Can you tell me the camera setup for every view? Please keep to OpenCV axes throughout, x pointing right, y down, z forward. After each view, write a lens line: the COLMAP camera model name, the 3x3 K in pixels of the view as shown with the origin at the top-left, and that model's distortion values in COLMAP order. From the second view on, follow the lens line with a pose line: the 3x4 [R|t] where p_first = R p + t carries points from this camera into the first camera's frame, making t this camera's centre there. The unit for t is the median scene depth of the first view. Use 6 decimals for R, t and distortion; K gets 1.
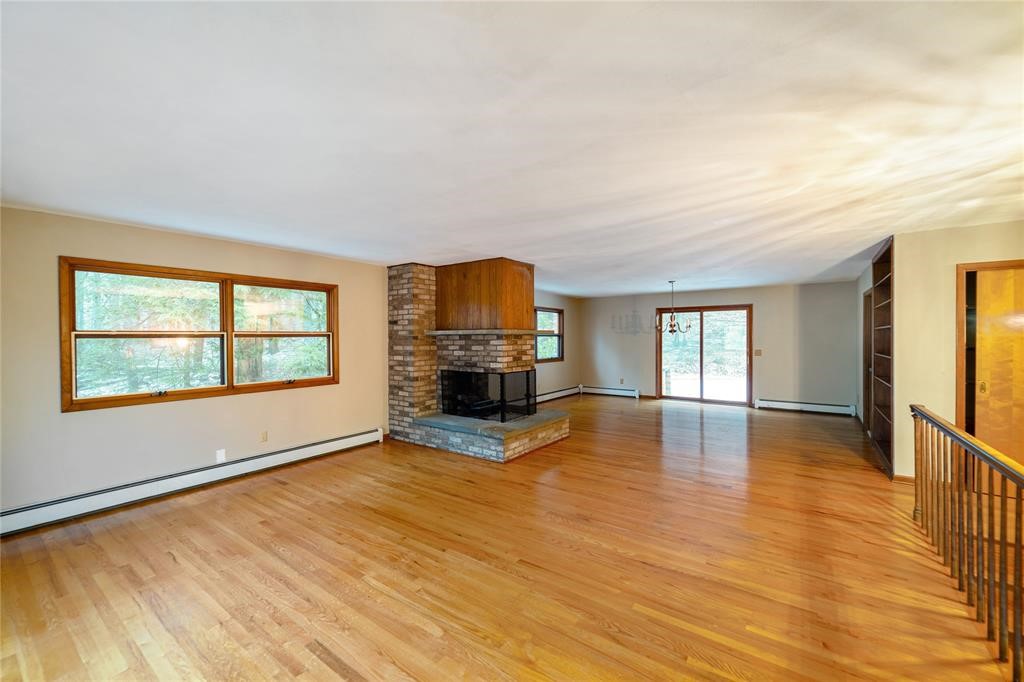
lens RADIAL K [[415.2, 0, 505.1], [0, 415.2, 335.6], [0, 0, 1]] dist [-0.000607, -0.000114]
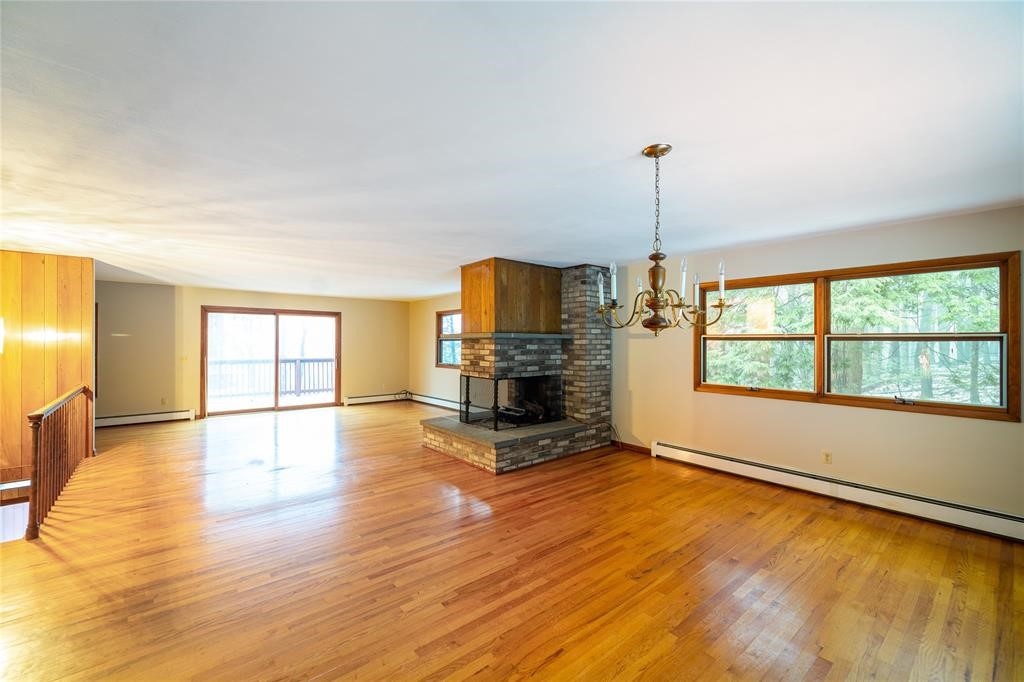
lens RADIAL K [[422.2, 0, 507.7], [0, 422.2, 343.6], [0, 0, 1]] dist [0.001879, -0.000138]
pose [[-0.243966, 0.011044, -0.969721, 0.932269], [0.001900, 0.999939, 0.010910, -0.000515], [0.969782, 0.000819, -0.243972, 1.277804]]
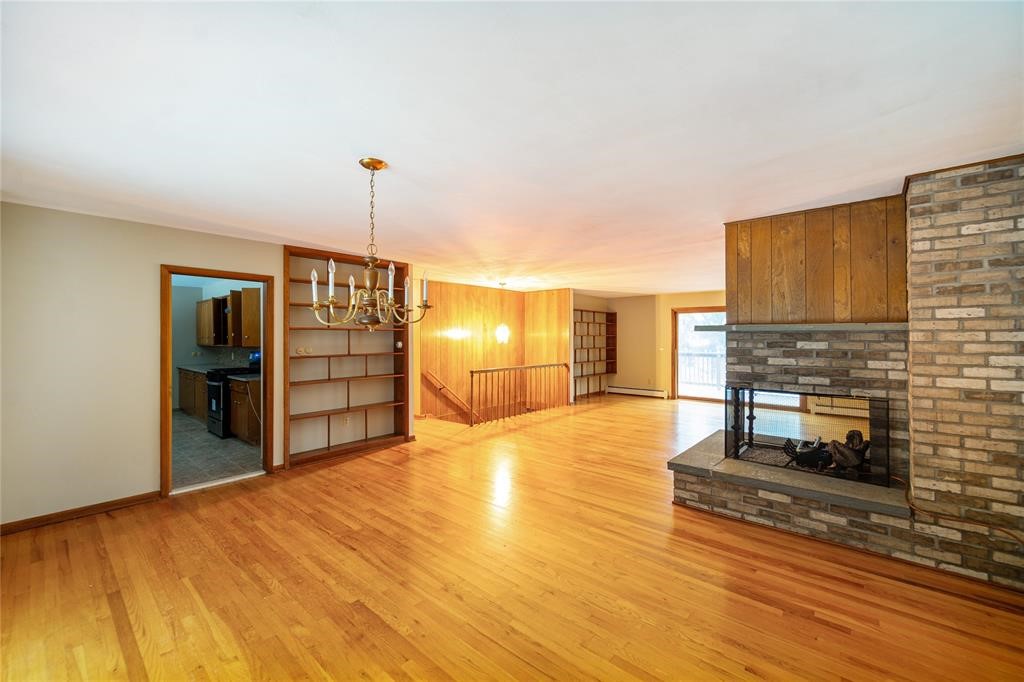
lens RADIAL K [[415.2, 0, 505.1], [0, 415.2, 335.6], [0, 0, 1]] dist [-0.000607, -0.000114]
pose [[-0.995209, 0.007744, 0.097460, 0.352048], [0.007165, 0.999955, -0.006287, 0.004851], [-0.097504, -0.005559, -0.995220, 1.717259]]
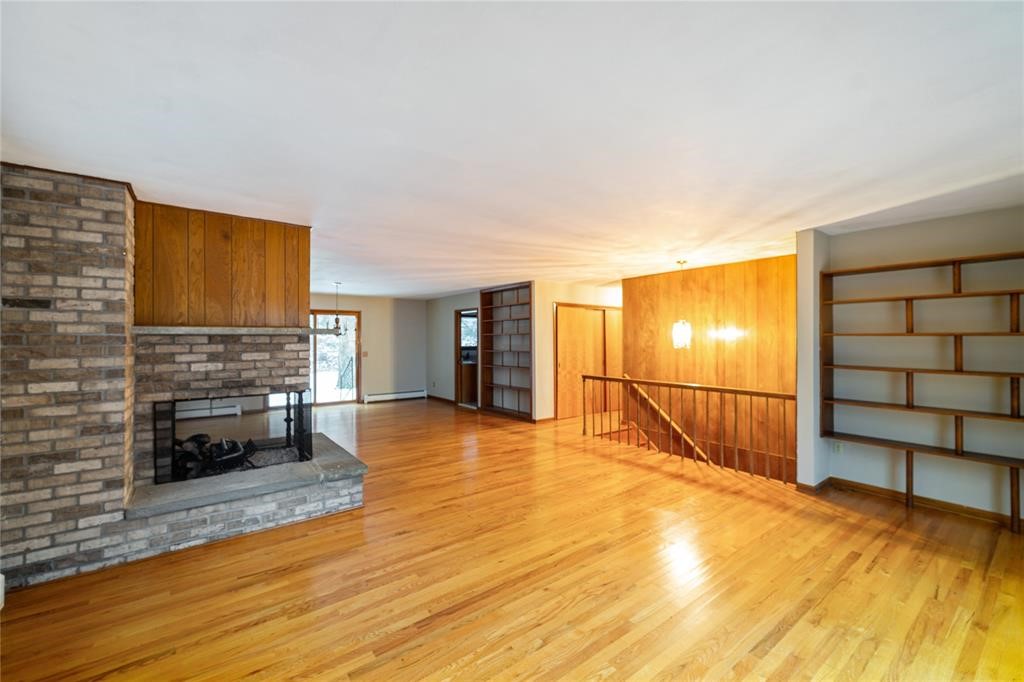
lens RADIAL K [[415.2, 0, 505.1], [0, 415.2, 335.6], [0, 0, 1]] dist [-0.000607, -0.000114]
pose [[0.292706, 0.012605, 0.956119, -0.542883], [-0.001431, 0.999918, -0.012744, 0.005582], [-0.956202, 0.002362, 0.292700, 0.441727]]
